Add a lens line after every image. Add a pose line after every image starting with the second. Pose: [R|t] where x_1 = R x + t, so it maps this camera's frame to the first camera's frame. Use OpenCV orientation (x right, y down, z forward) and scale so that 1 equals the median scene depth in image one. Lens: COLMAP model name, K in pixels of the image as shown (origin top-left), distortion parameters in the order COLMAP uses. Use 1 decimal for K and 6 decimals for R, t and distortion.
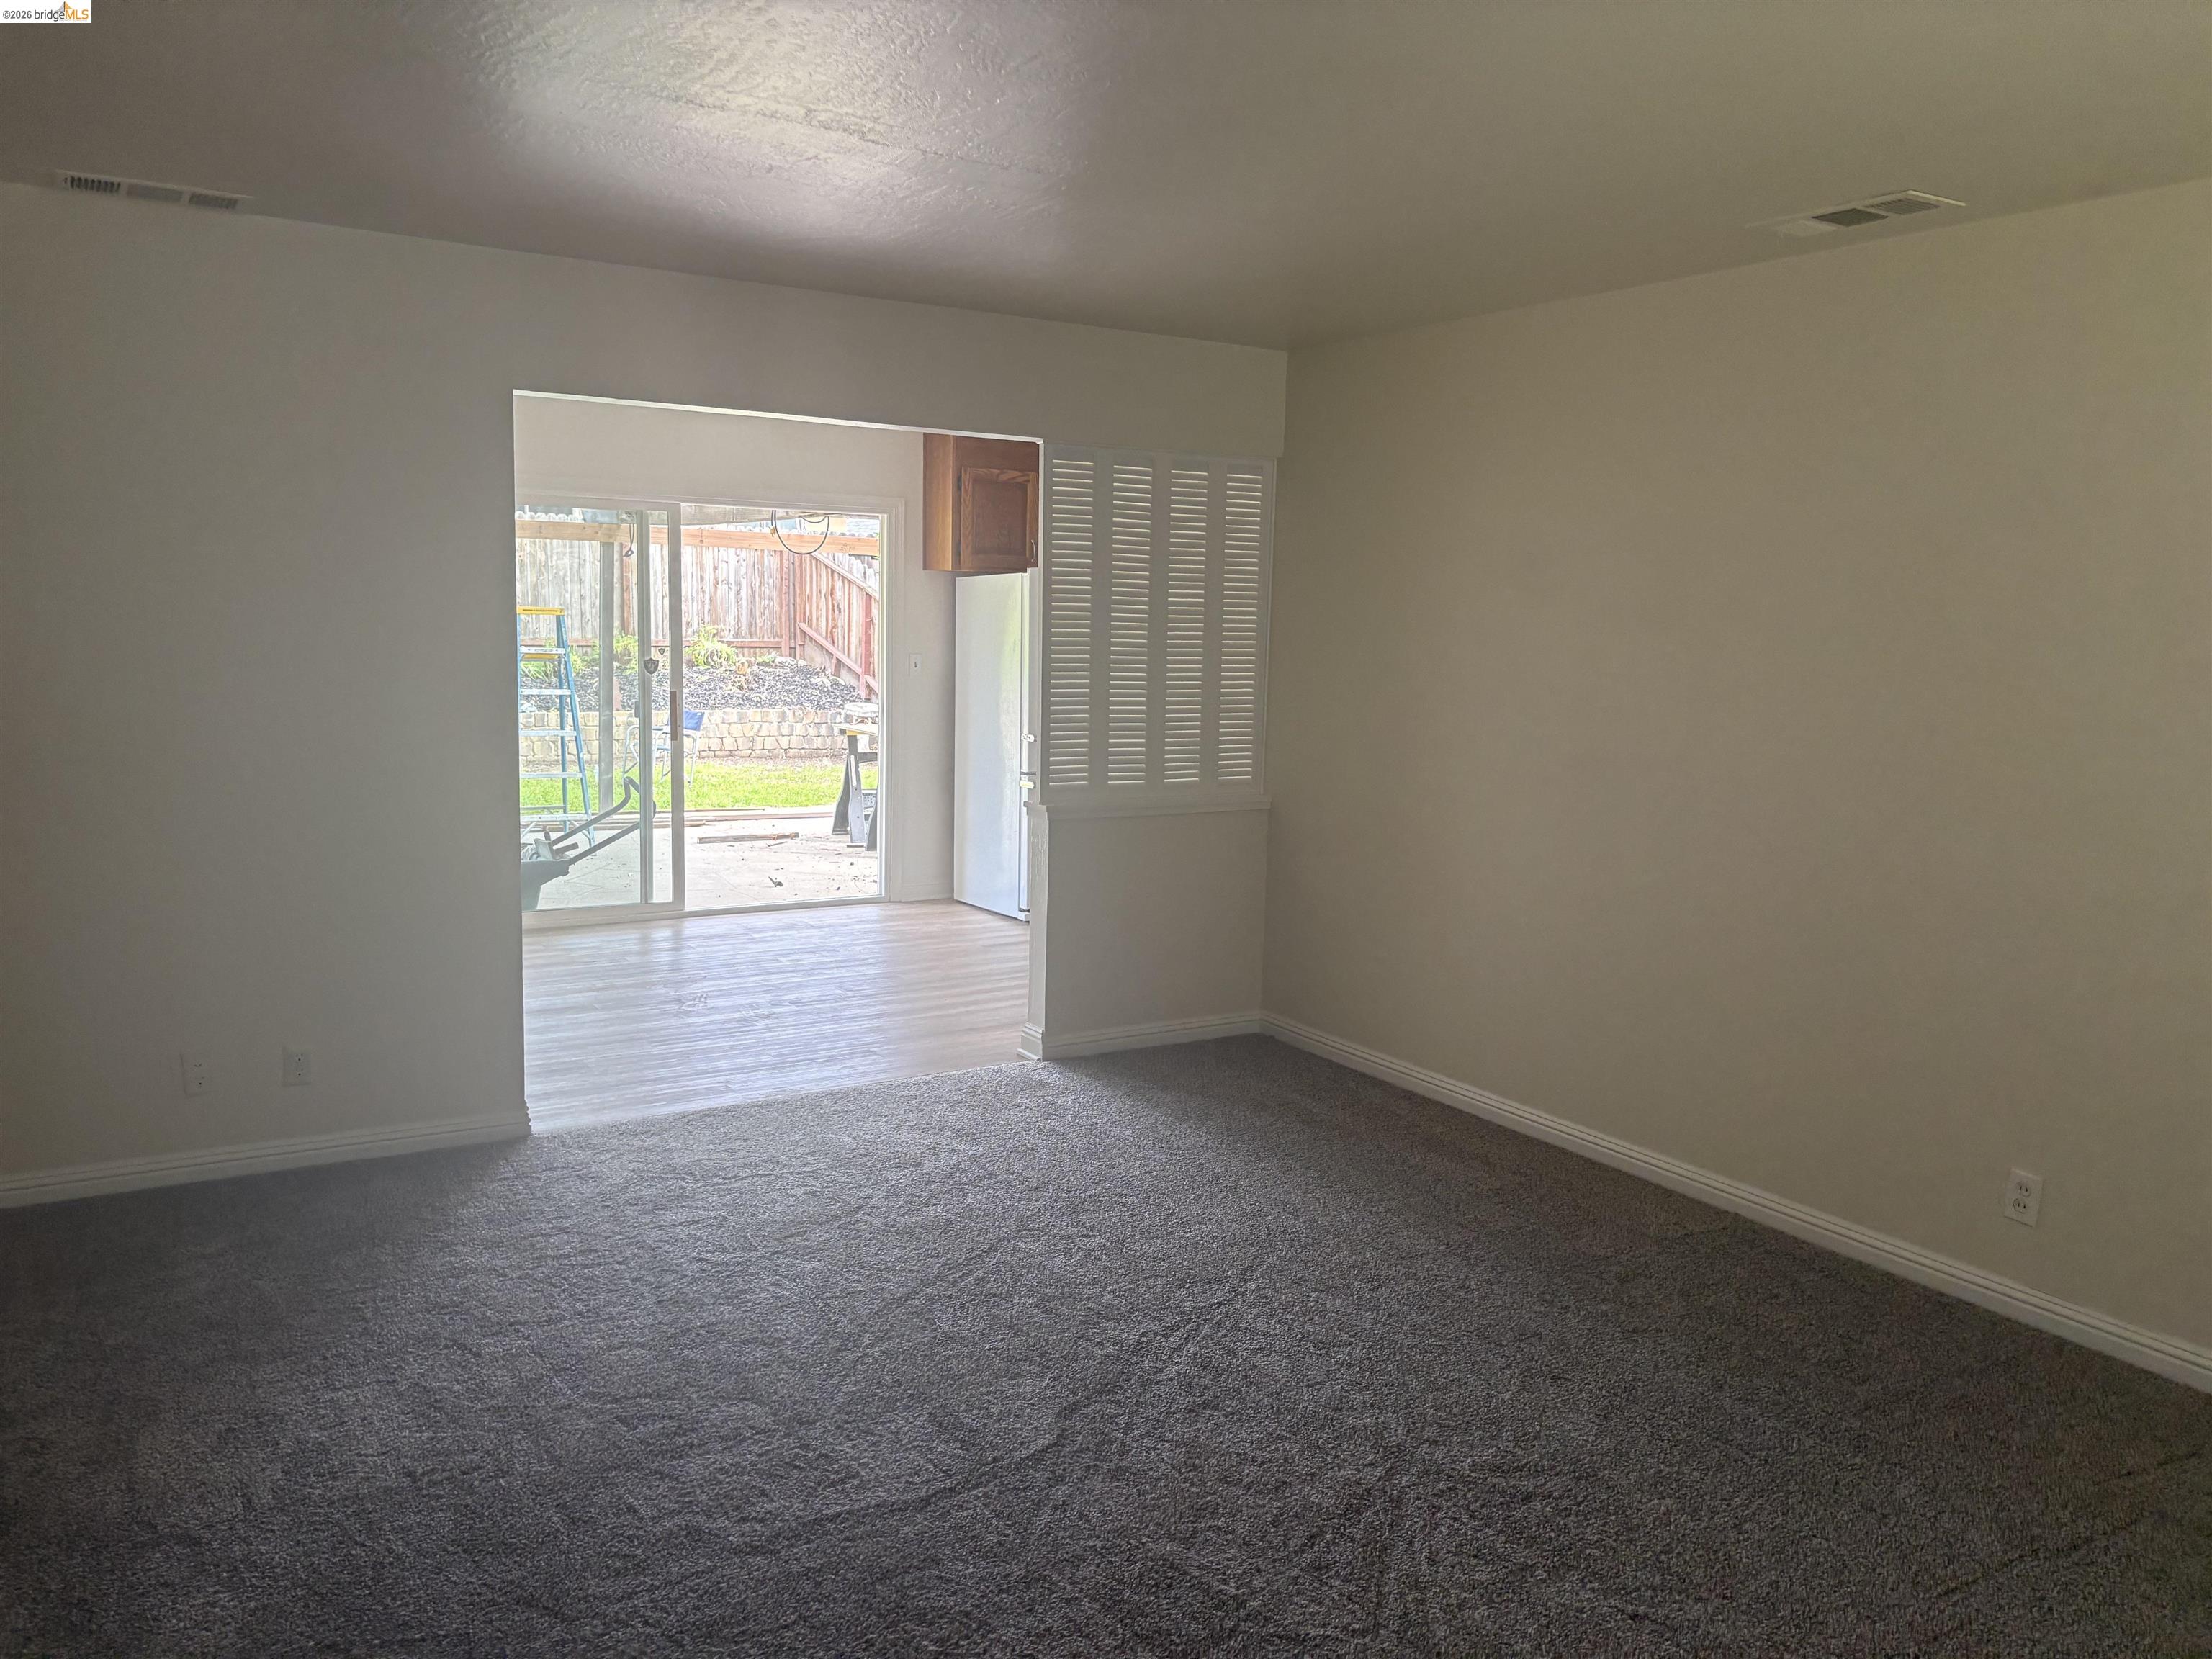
lens RADIAL K [[1694.5, 0, 1118.2], [0, 1694.5, 840.3], [0, 0, 1]] dist [-0.010292, -0.010640]
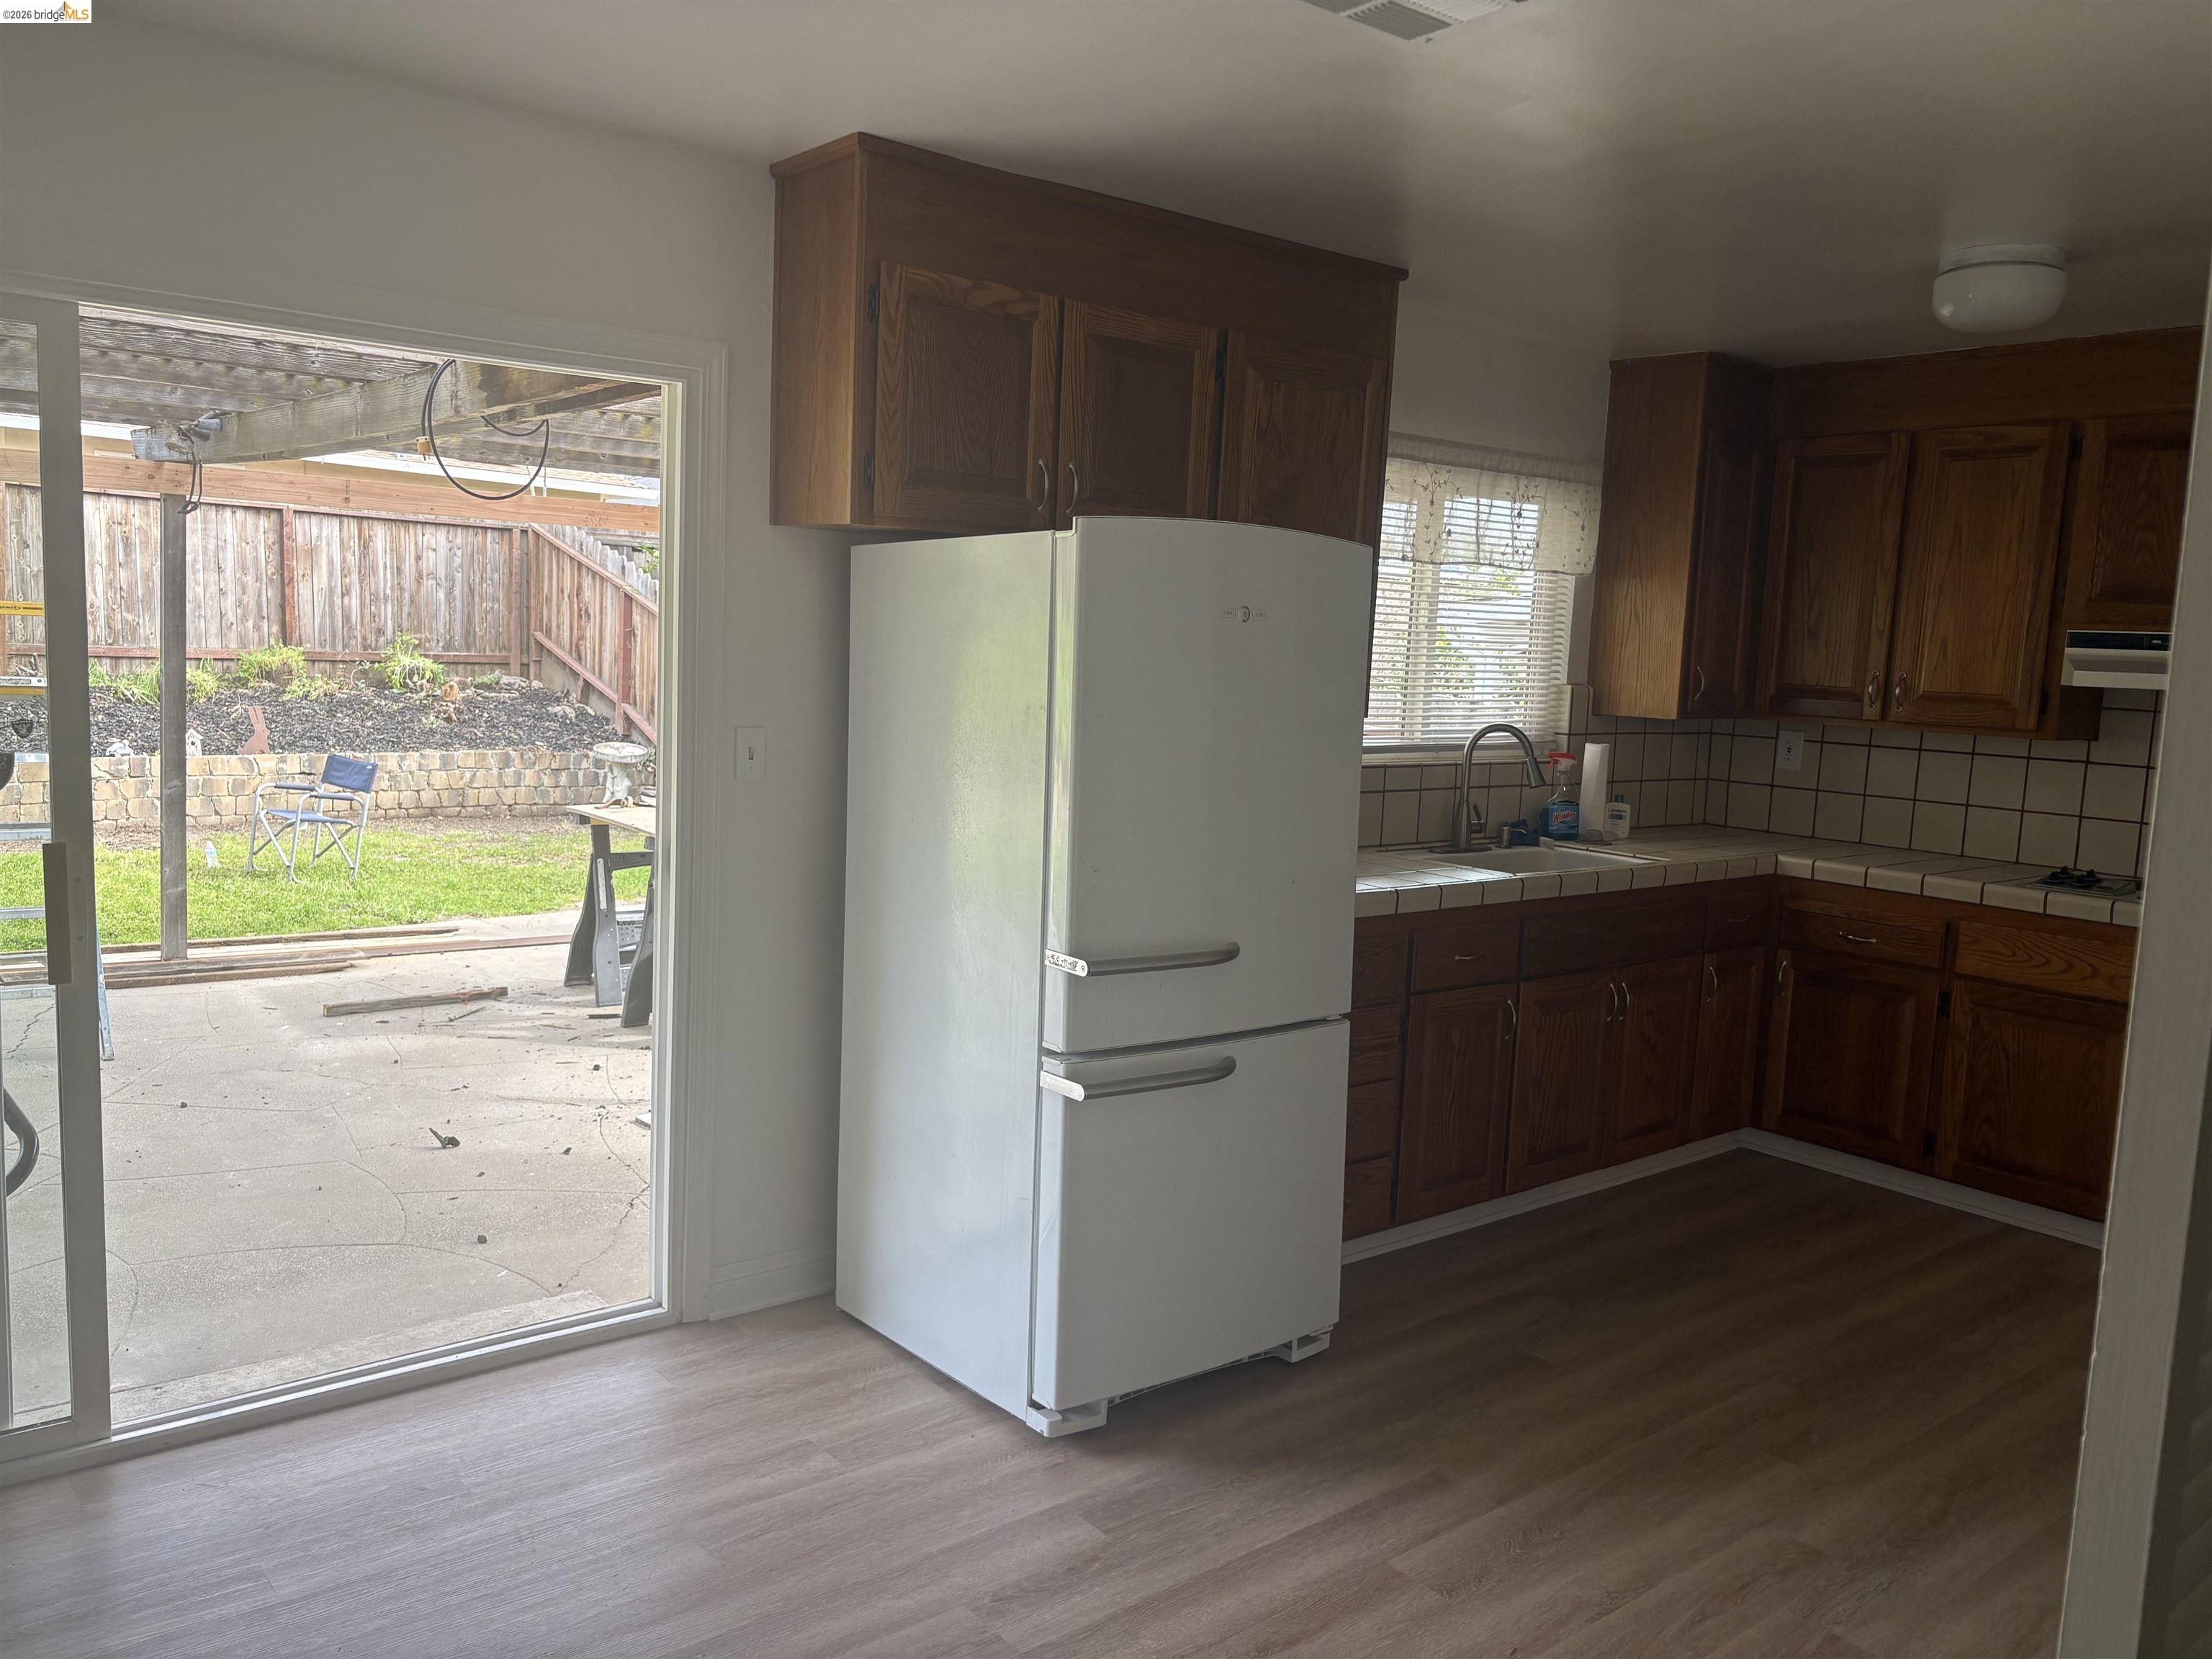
lens RADIAL K [[1694.5, 0, 1095.2], [0, 1694.5, 813.4], [0, 0, 1]] dist [-0.010292, -0.010640]
pose [[0.992203, 0.004301, 0.124557, -0.036550], [-0.001414, 0.999728, -0.023259, -0.033109], [-0.124623, 0.022901, 0.991940, 0.242353]]
